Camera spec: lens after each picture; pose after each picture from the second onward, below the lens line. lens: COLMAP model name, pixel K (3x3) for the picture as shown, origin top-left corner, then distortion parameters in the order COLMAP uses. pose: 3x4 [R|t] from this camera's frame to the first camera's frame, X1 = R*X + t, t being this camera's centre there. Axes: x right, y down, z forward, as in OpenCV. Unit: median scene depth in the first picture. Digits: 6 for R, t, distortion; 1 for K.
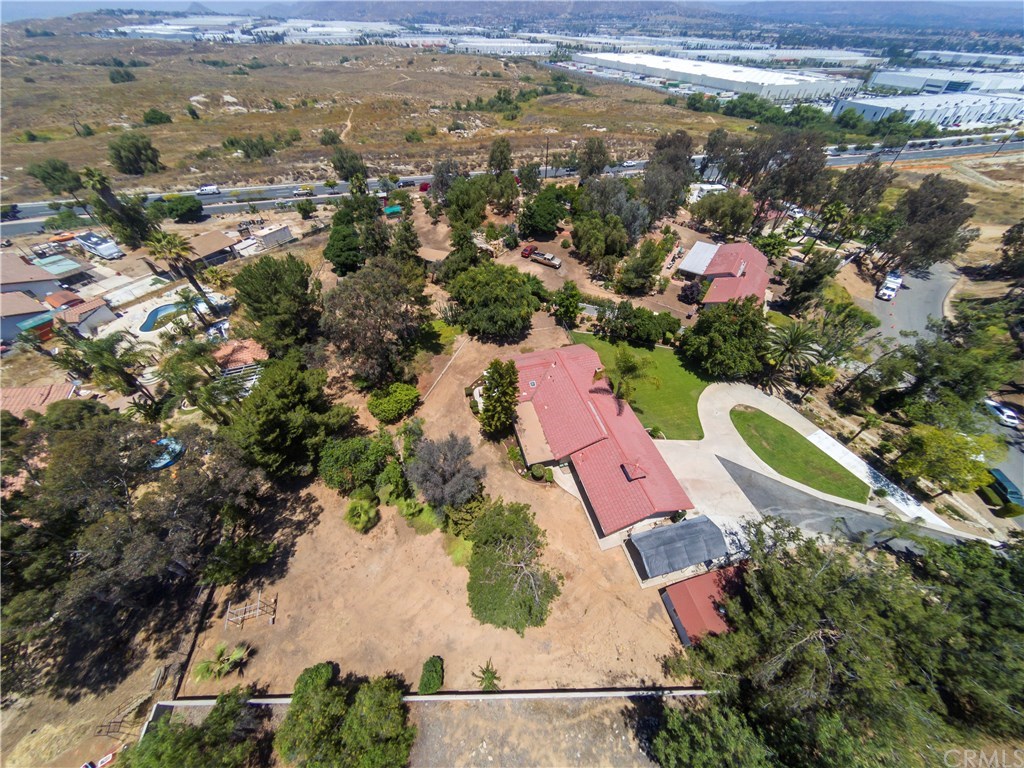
lens RADIAL K [[357.5, 0, 516.7], [0, 357.5, 381.5], [0, 0, 1]] dist [-0.000258, -0.000056]
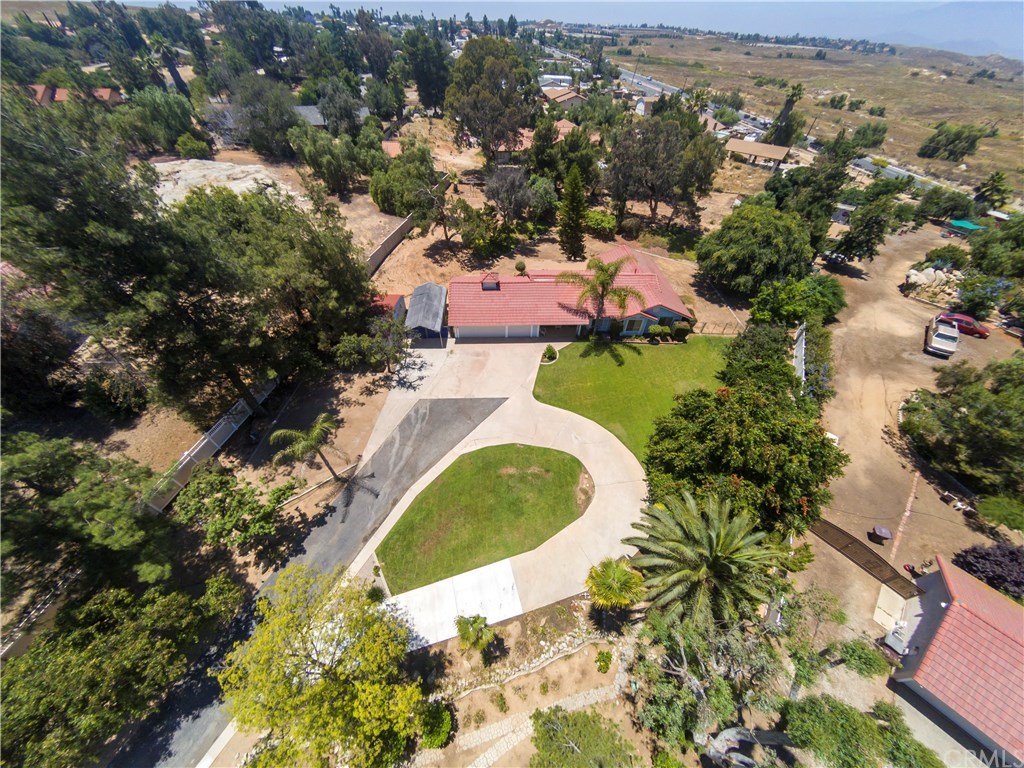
lens RADIAL K [[357.5, 0, 513.0], [0, 357.5, 380.7], [0, 0, 1]] dist [-0.000258, -0.000056]
pose [[-0.218536, 0.676630, -0.703145, 0.986316], [-0.725357, 0.369370, 0.580881, -0.246248], [0.652763, 0.636975, 0.410078, 0.610985]]
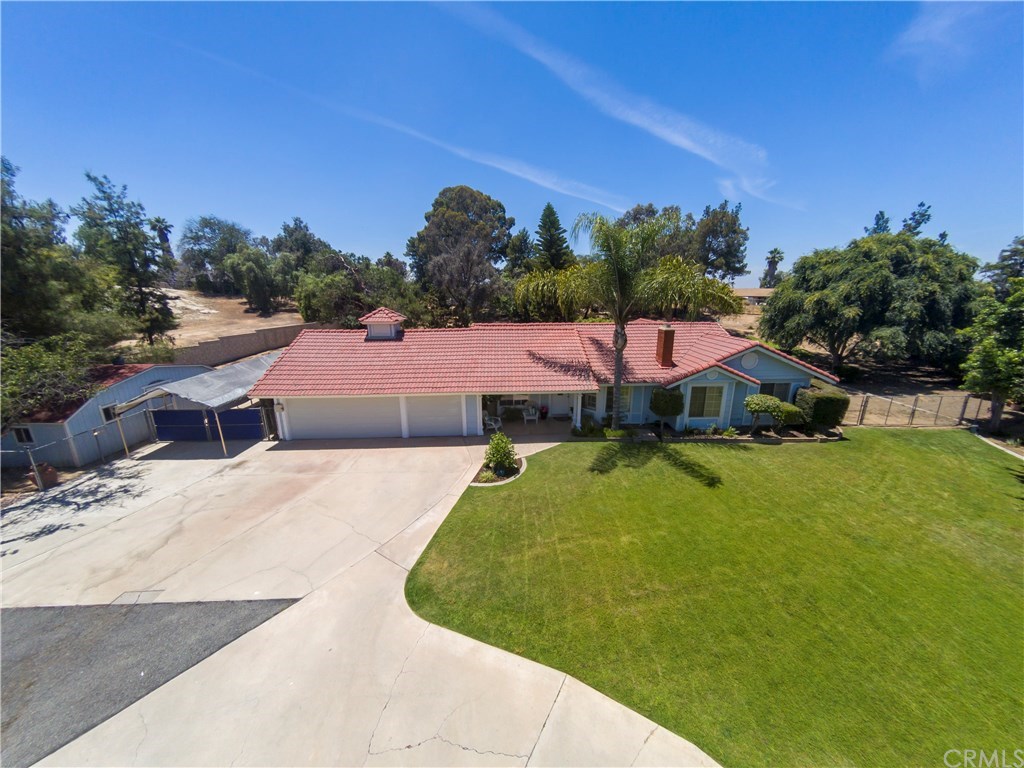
lens RADIAL K [[357.5, 0, 515.7], [0, 357.5, 384.2], [0, 0, 1]] dist [-0.000258, -0.000056]
pose [[-0.228056, 0.230141, -0.946058, 0.620927], [-0.698252, 0.638511, 0.323646, -0.004531], [0.678553, 0.734397, 0.015080, 0.912826]]
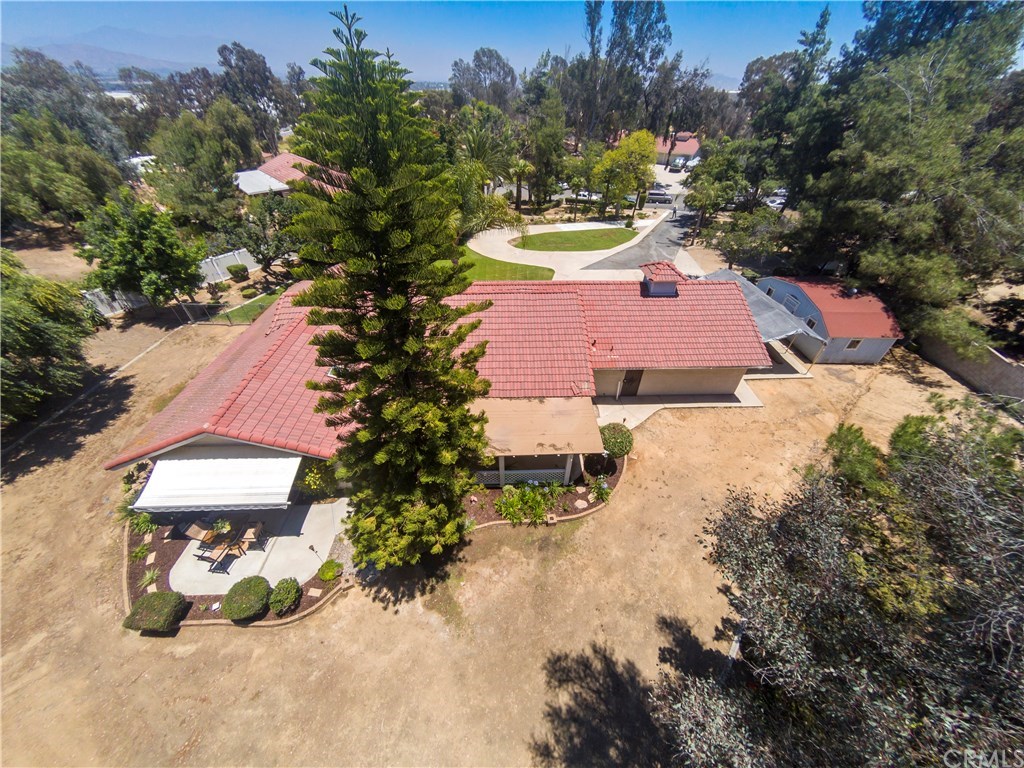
lens RADIAL K [[357.5, 0, 514.2], [0, 357.5, 382.2], [0, 0, 1]] dist [-0.000258, -0.000056]
pose [[0.235426, -0.628636, 0.741210, -0.164877], [0.691784, 0.644065, 0.326518, 0.016983], [-0.682649, 0.435887, 0.586510, 0.699428]]
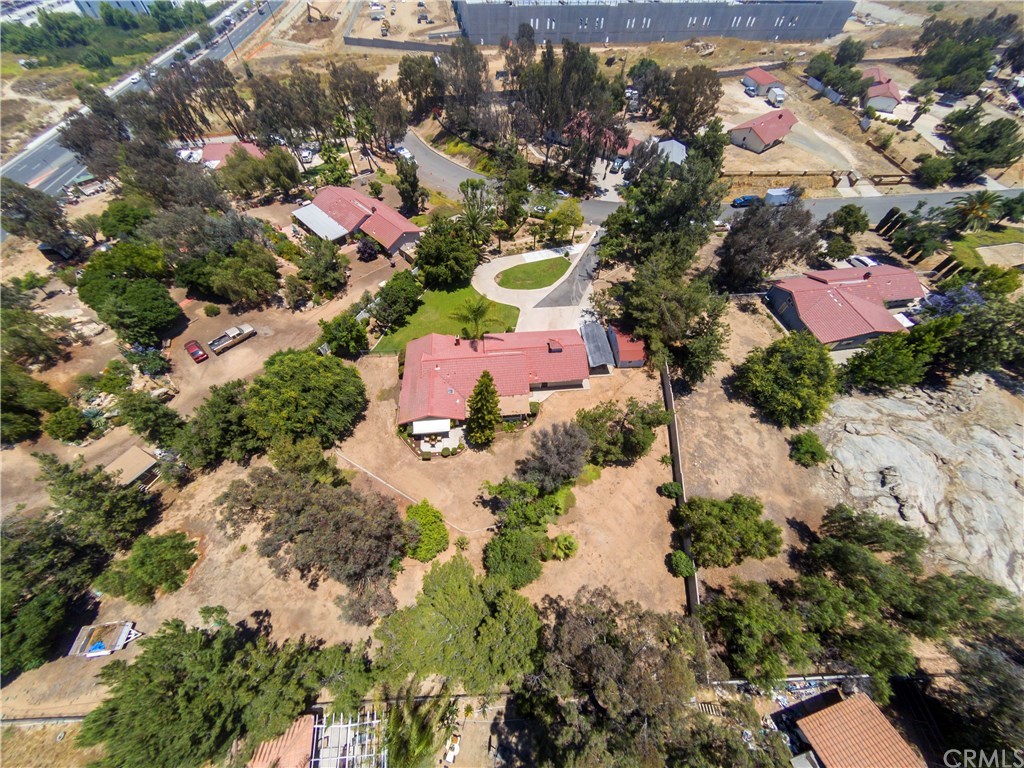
lens RADIAL K [[357.5, 0, 512.8], [0, 357.5, 387.8], [0, 0, 1]] dist [-0.000258, -0.000056]
pose [[0.176718, -0.819752, 0.544773, -0.489004], [0.694053, 0.496237, 0.521574, -0.420407], [-0.697897, 0.285930, 0.656646, 0.171192]]
